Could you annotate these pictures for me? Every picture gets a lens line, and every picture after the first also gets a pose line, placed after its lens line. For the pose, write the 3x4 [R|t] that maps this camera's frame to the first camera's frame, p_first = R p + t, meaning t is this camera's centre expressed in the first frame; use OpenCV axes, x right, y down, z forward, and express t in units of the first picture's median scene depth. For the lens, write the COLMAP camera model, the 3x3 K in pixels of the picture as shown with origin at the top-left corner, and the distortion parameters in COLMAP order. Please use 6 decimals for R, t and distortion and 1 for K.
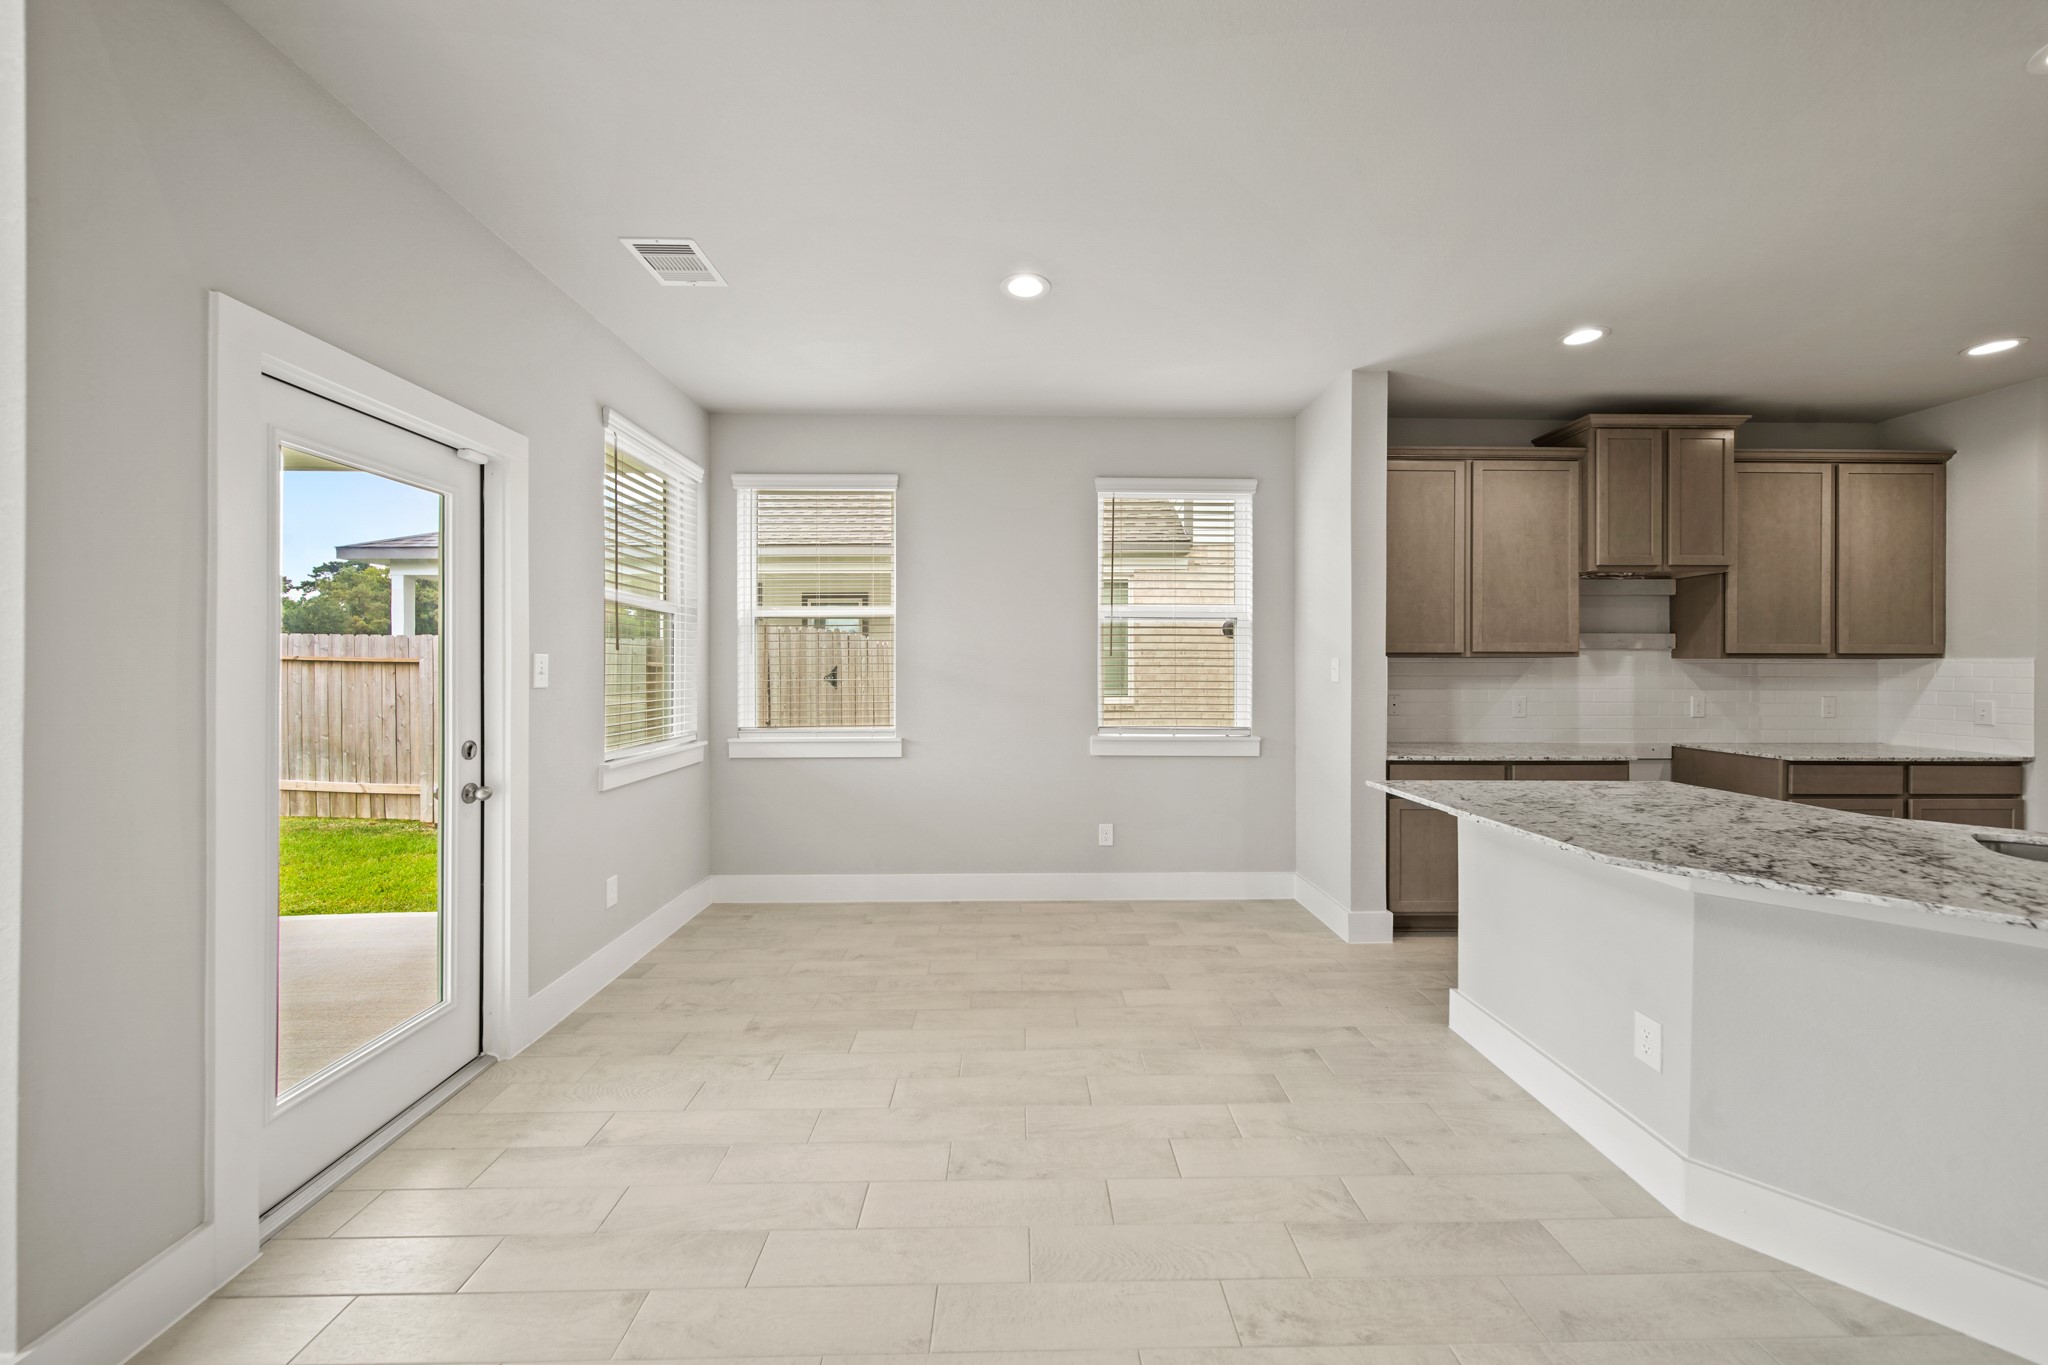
lens RADIAL K [[729.5, 0, 1028.4], [0, 729.5, 668.8], [0, 0, 1]] dist [0.004468, -0.000969]
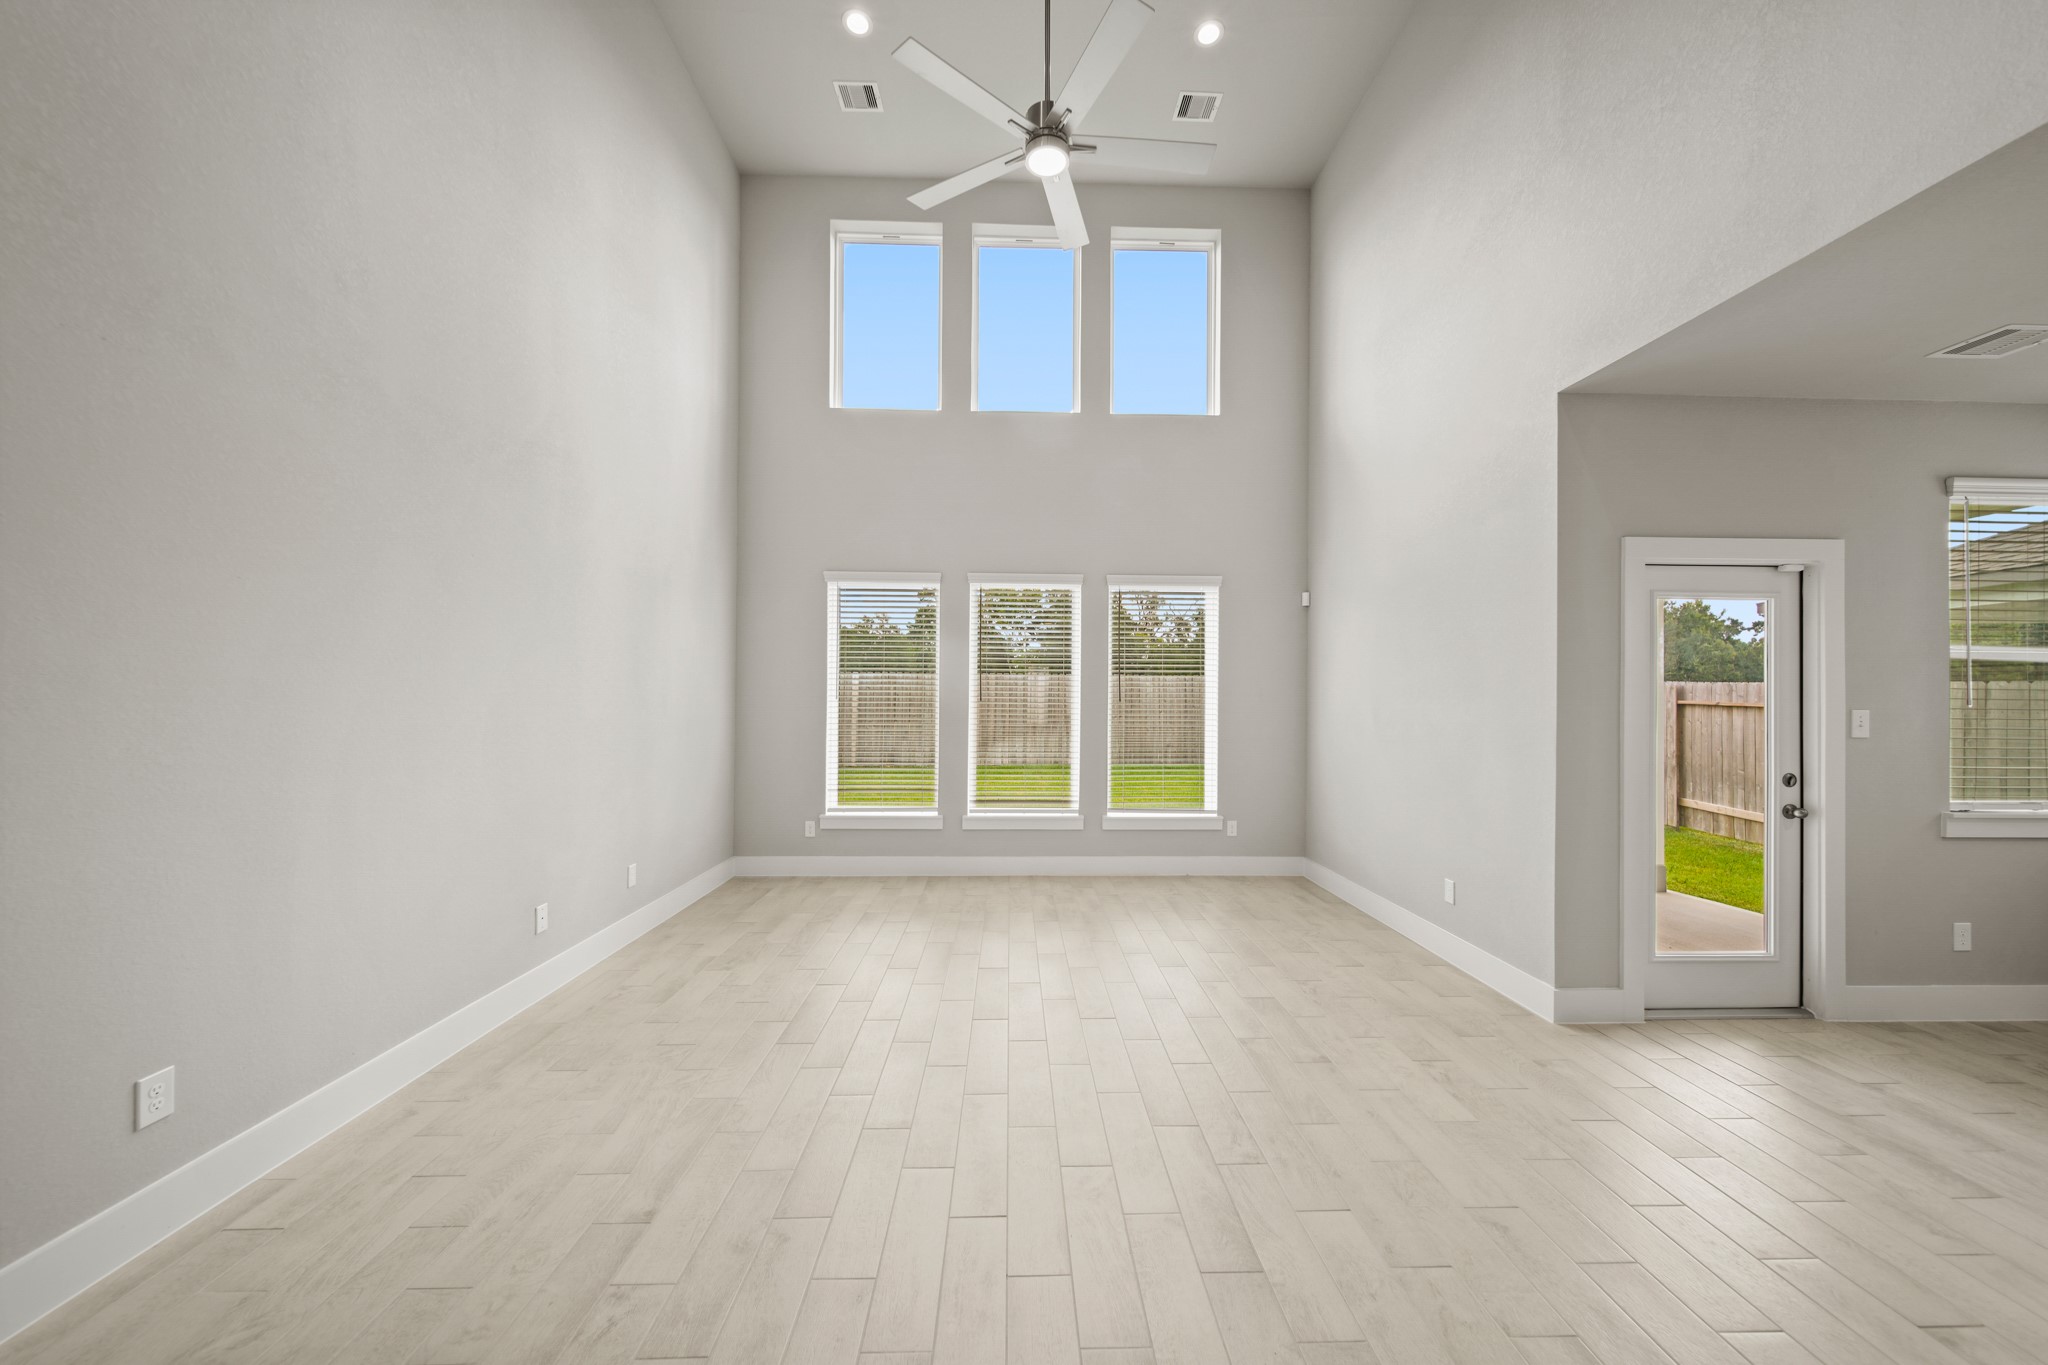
lens RADIAL K [[729.5, 0, 1034.0], [0, 729.5, 693.4], [0, 0, 1]] dist [0.004468, -0.000969]
pose [[0.011752, -0.009881, -0.999882, 0.374181], [-0.010650, 0.999893, -0.010006, -0.014493], [0.999874, 0.010767, 0.011645, -0.275971]]
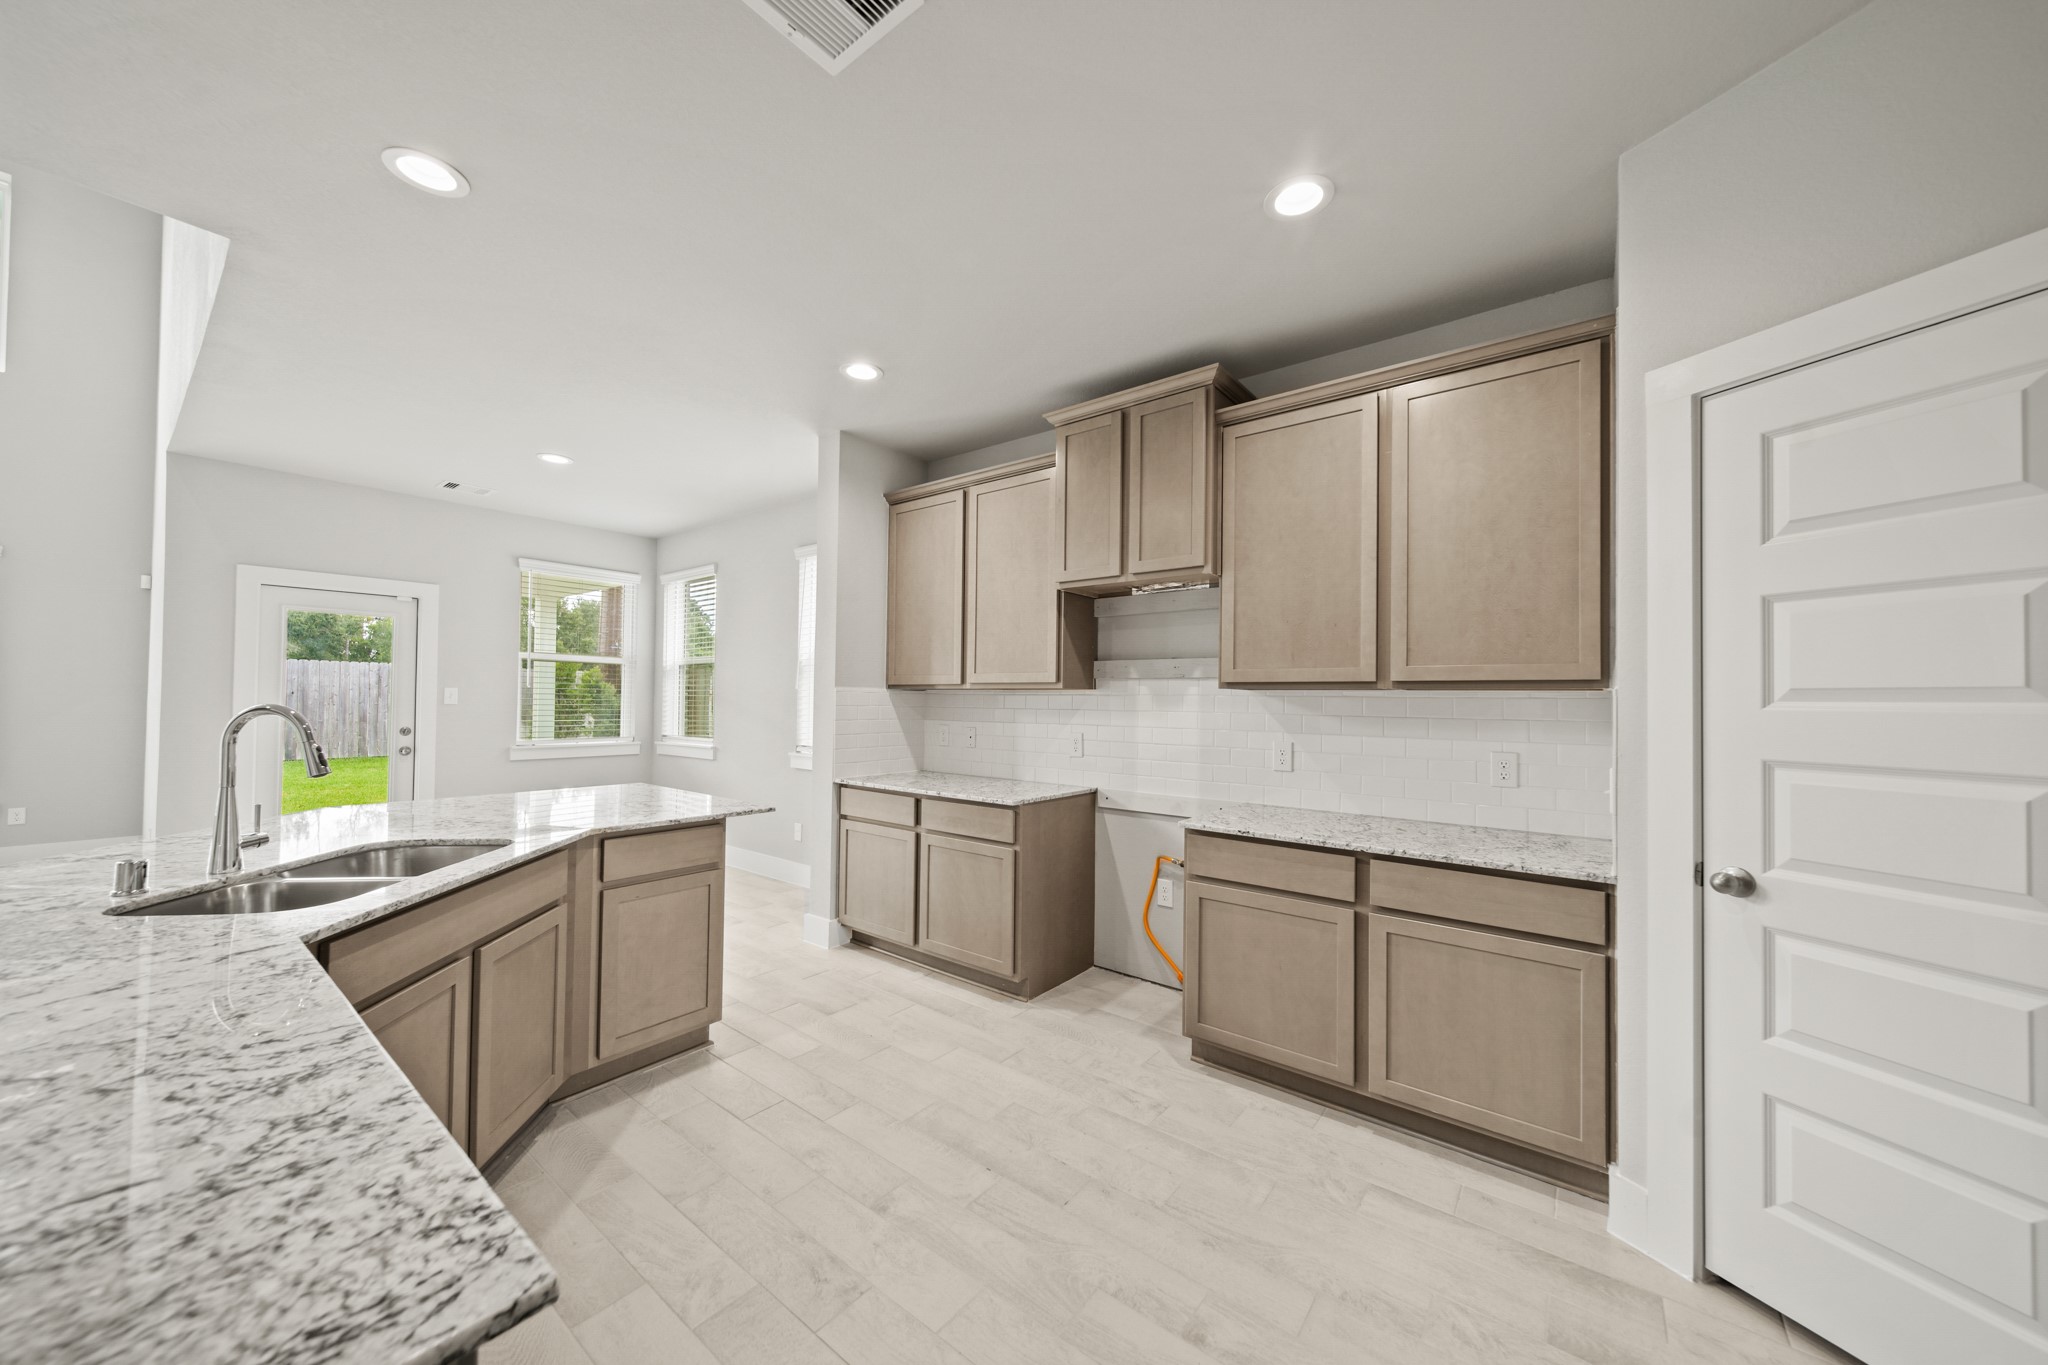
lens RADIAL K [[729.5, 0, 1034.8], [0, 729.5, 685.7], [0, 0, 1]] dist [0.004468, -0.000969]
pose [[0.771376, -0.005584, -0.636355, 1.301707], [-0.011960, 0.999658, -0.023271, 0.001737], [0.636267, 0.025562, 0.771045, 0.314292]]
